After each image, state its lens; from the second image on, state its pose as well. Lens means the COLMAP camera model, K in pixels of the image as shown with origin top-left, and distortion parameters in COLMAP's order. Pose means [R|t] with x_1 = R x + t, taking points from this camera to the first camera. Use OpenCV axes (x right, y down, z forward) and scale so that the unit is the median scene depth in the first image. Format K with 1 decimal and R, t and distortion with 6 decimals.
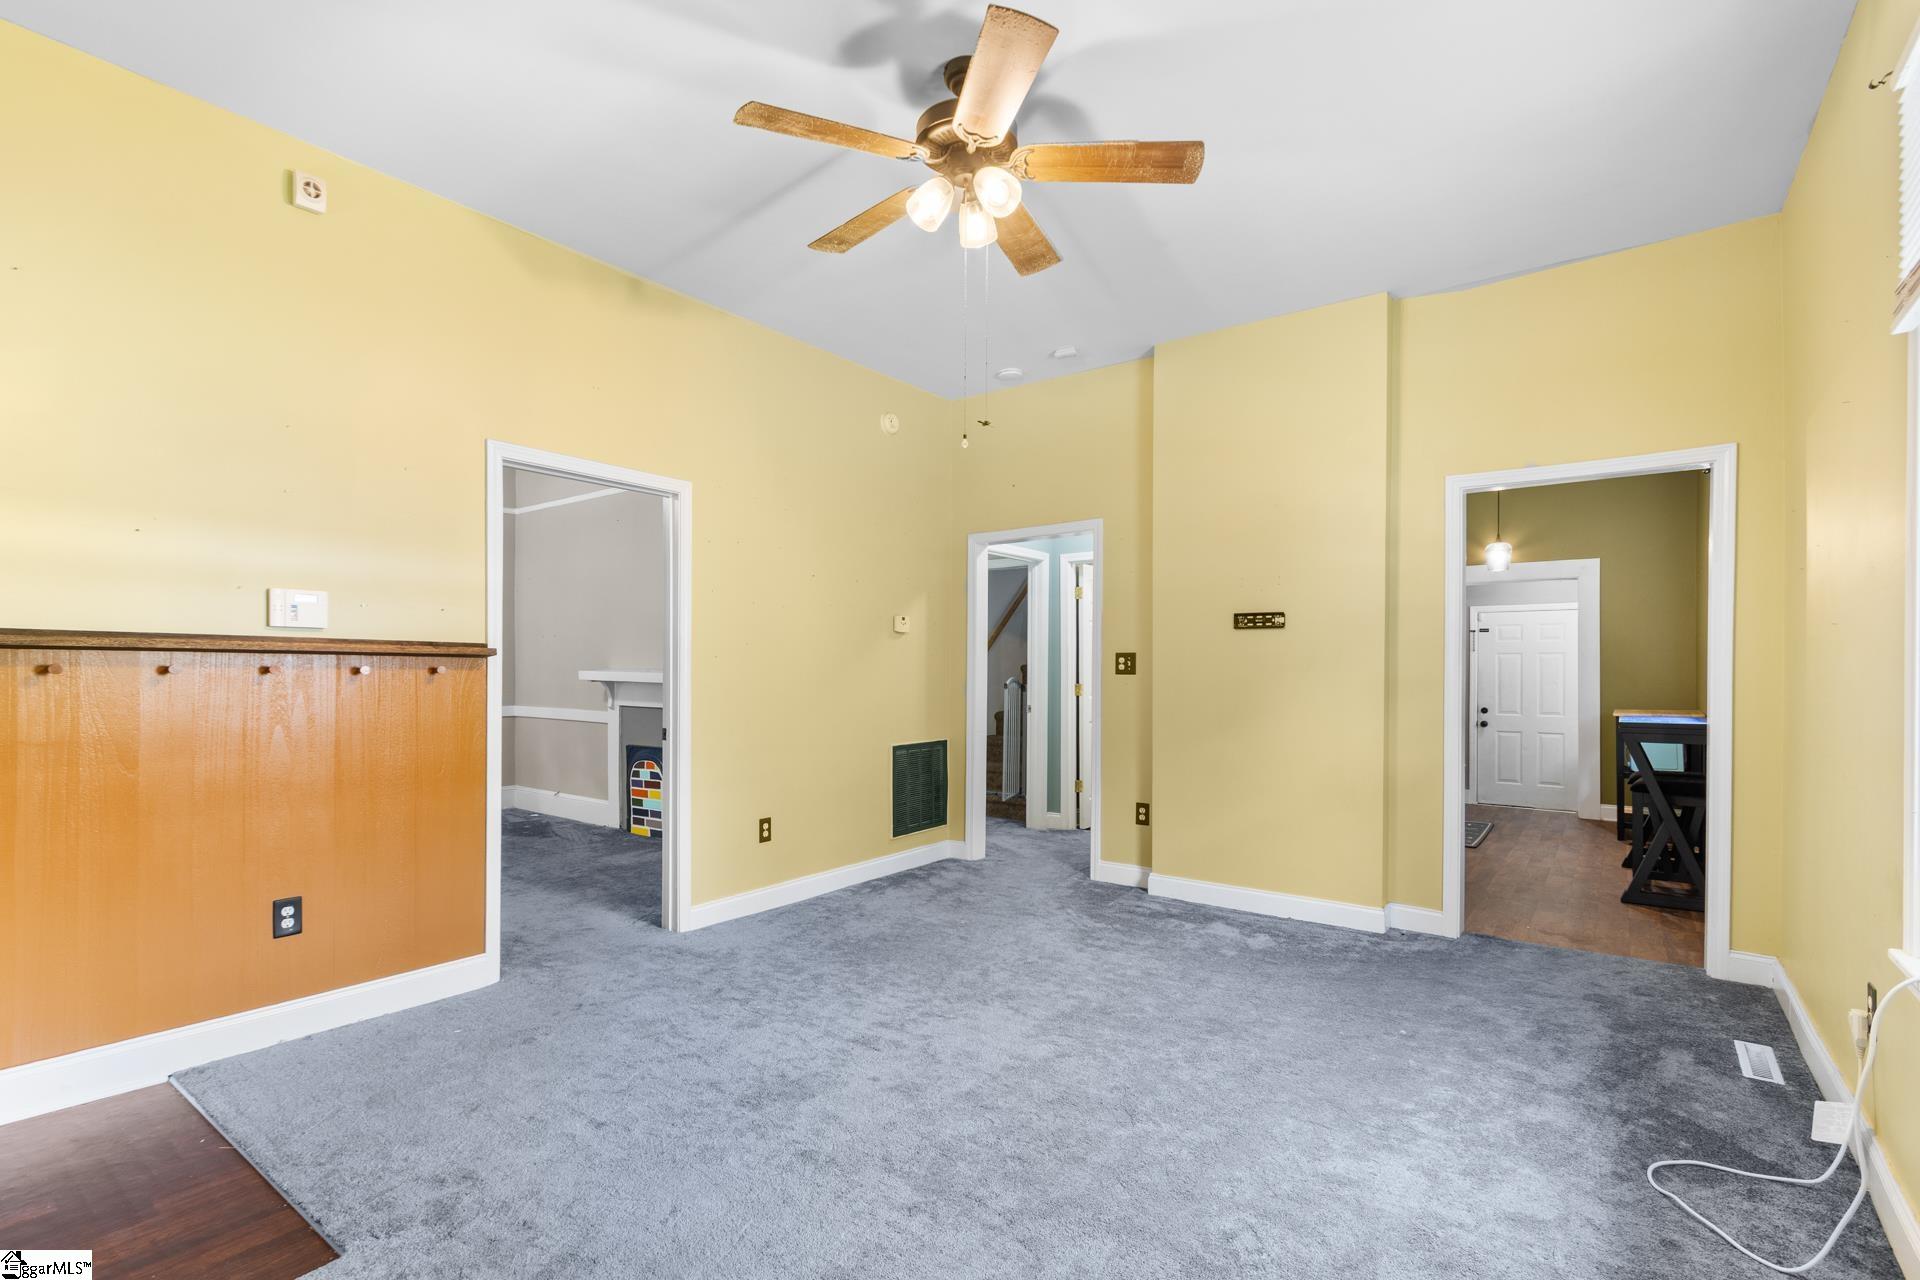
lens RADIAL K [[887.5, 0, 930.5], [0, 887.5, 666.4], [0, 0, 1]] dist [0.003025, -0.001739]
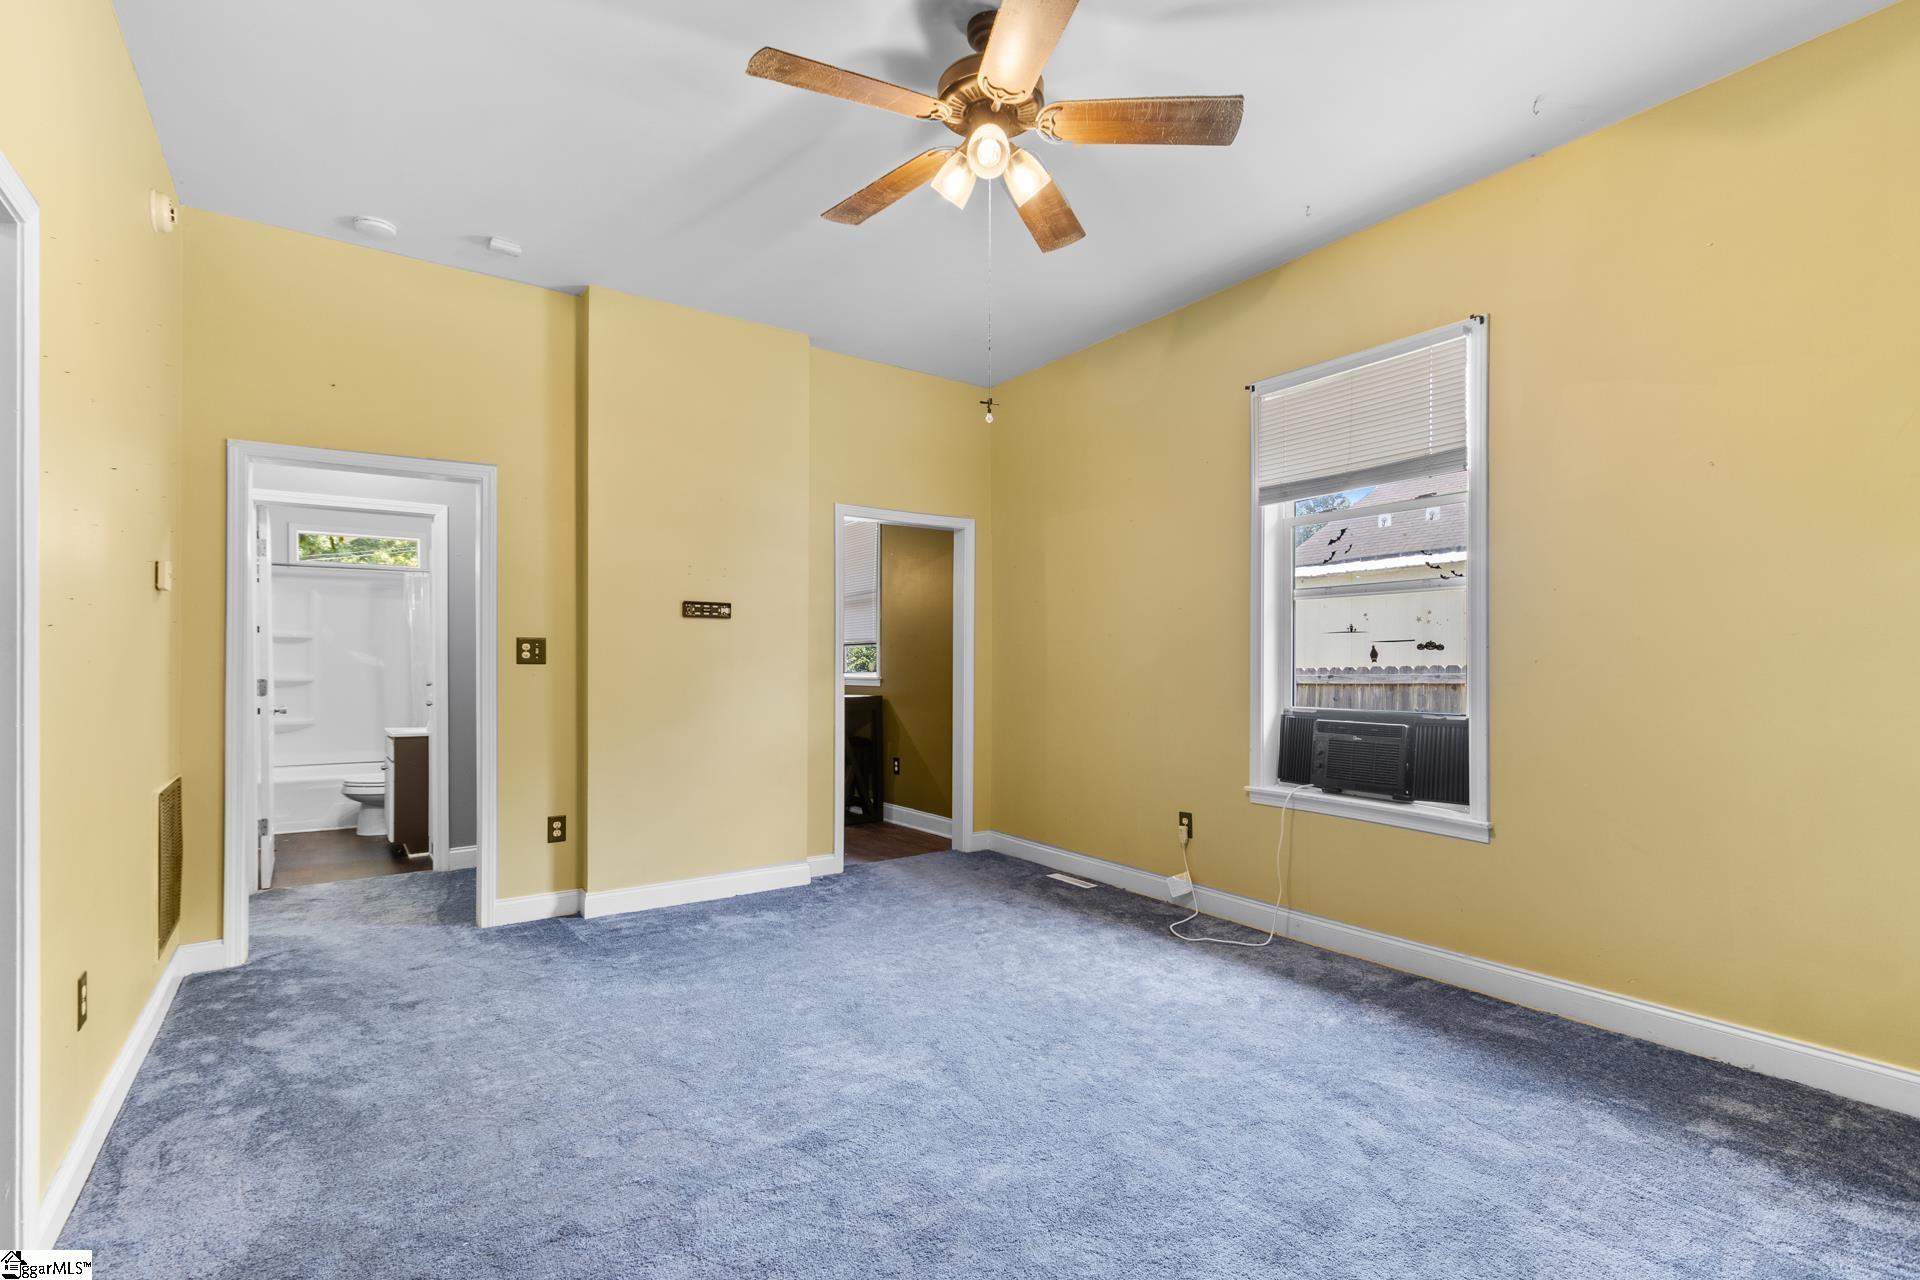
lens RADIAL K [[887.5, 0, 953.4], [0, 887.5, 659.7], [0, 0, 1]] dist [0.003025, -0.001739]
pose [[0.299537, -0.002550, 0.954081, -0.506617], [-0.005807, 0.999973, 0.004496, -0.001268], [-0.954067, -0.006887, 0.299514, 0.430687]]
